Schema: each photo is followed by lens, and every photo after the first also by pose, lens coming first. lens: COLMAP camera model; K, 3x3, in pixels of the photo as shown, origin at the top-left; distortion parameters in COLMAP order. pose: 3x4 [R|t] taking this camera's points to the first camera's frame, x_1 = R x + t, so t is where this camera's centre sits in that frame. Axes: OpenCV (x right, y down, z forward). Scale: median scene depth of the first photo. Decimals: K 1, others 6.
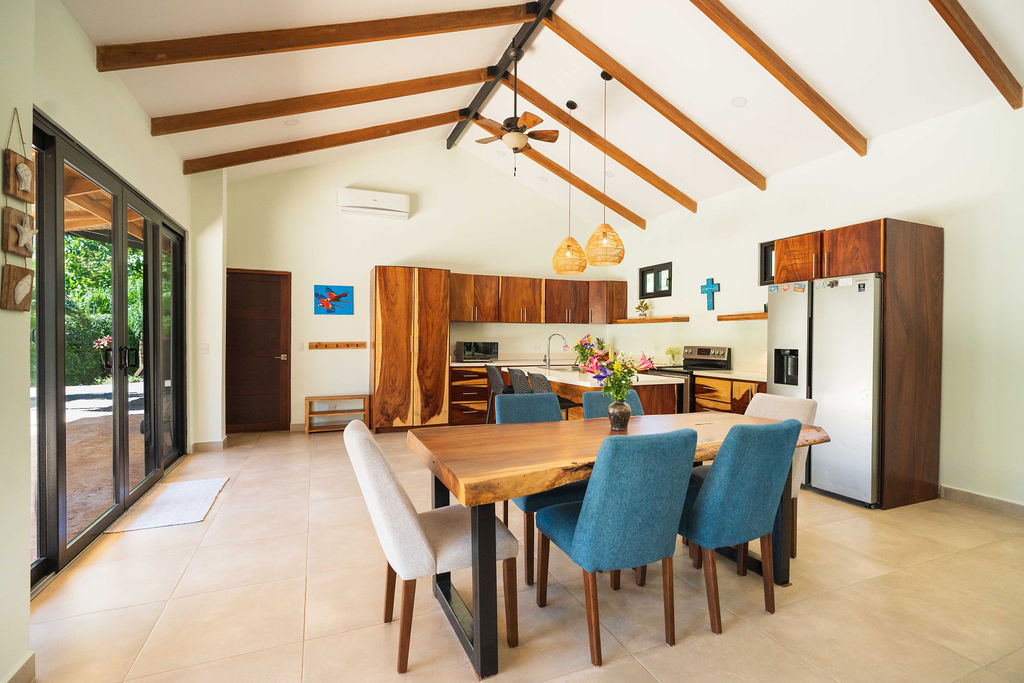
lens RADIAL K [[480.3, 0, 516.5], [0, 480.3, 340.5], [0, 0, 1]] dist [-0.002202, 0.000796]
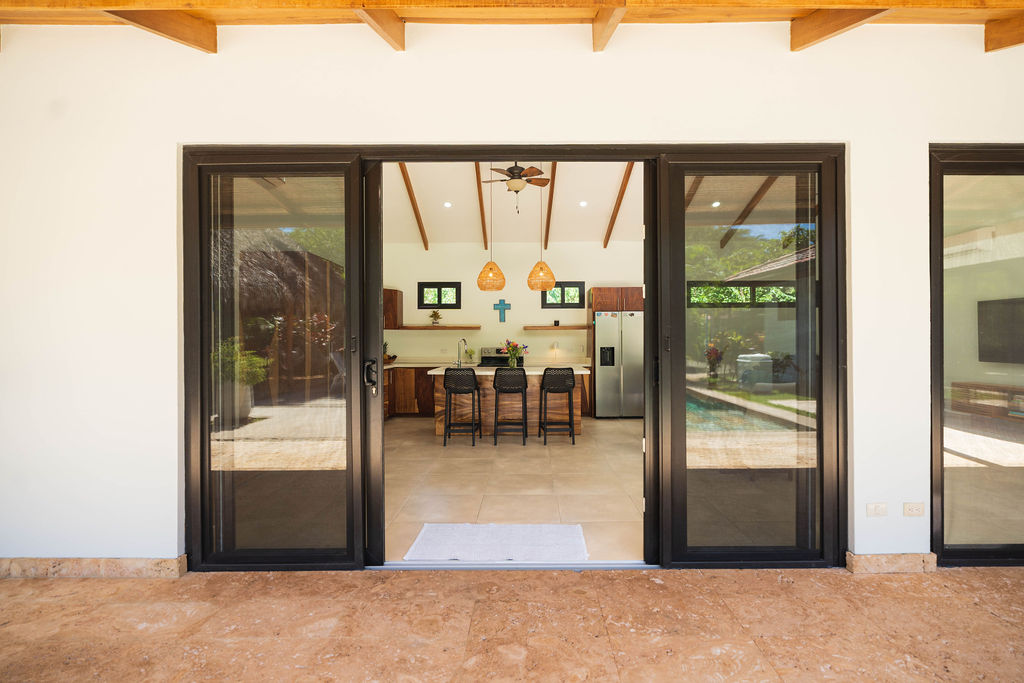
lens RADIAL K [[480.3, 0, 516.0], [0, 480.3, 341.1], [0, 0, 1]] dist [-0.002202, 0.000796]
pose [[0.425064, -0.005931, 0.905144, -0.815166], [0.009968, 0.999949, 0.001871, -0.008495], [-0.905108, 0.008228, 0.425101, 0.343387]]
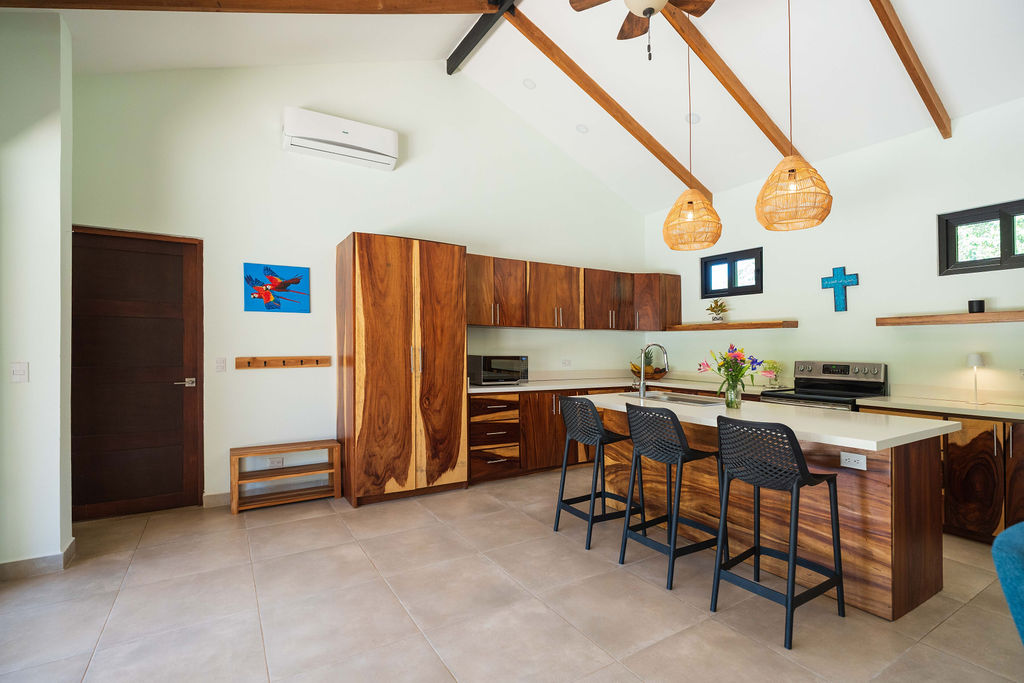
lens RADIAL K [[480.3, 0, 517.8], [0, 480.3, 355.1], [0, 0, 1]] dist [-0.002202, 0.000796]
pose [[0.987070, -0.002020, 0.160280, -0.178269], [0.000603, 0.999960, 0.008891, -0.003933], [-0.160291, -0.008680, 0.987032, 0.346921]]
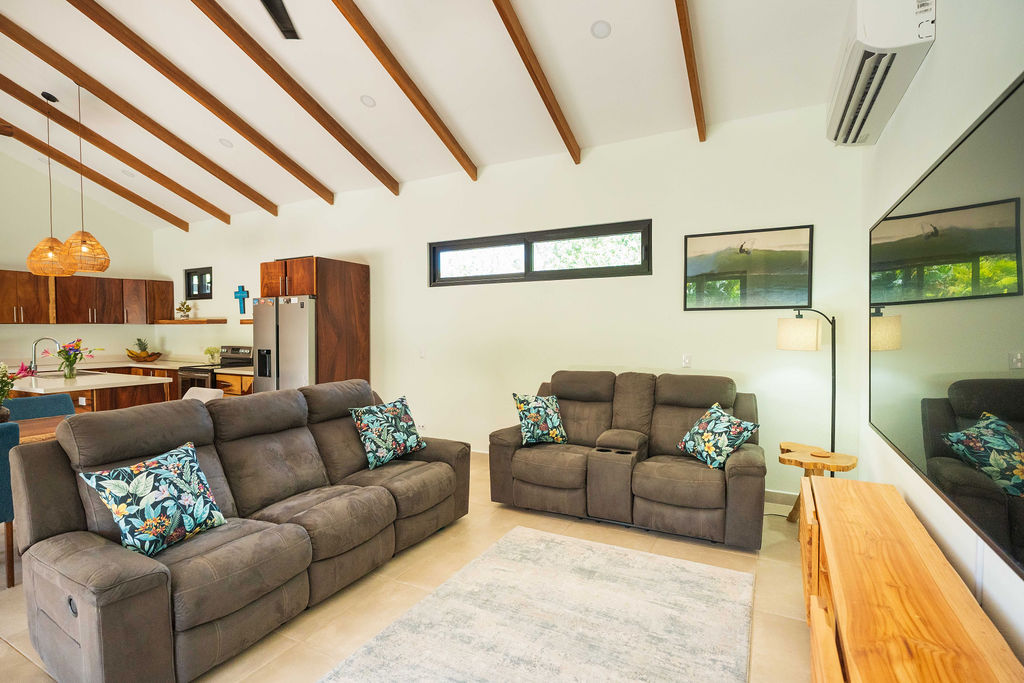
lens RADIAL K [[480.3, 0, 521.9], [0, 480.3, 343.2], [0, 0, 1]] dist [-0.002202, 0.000796]
pose [[0.767450, -0.026287, 0.640570, 0.174080], [0.010897, 0.999550, 0.027962, -0.017560], [-0.641016, -0.014479, 0.767391, -0.273775]]
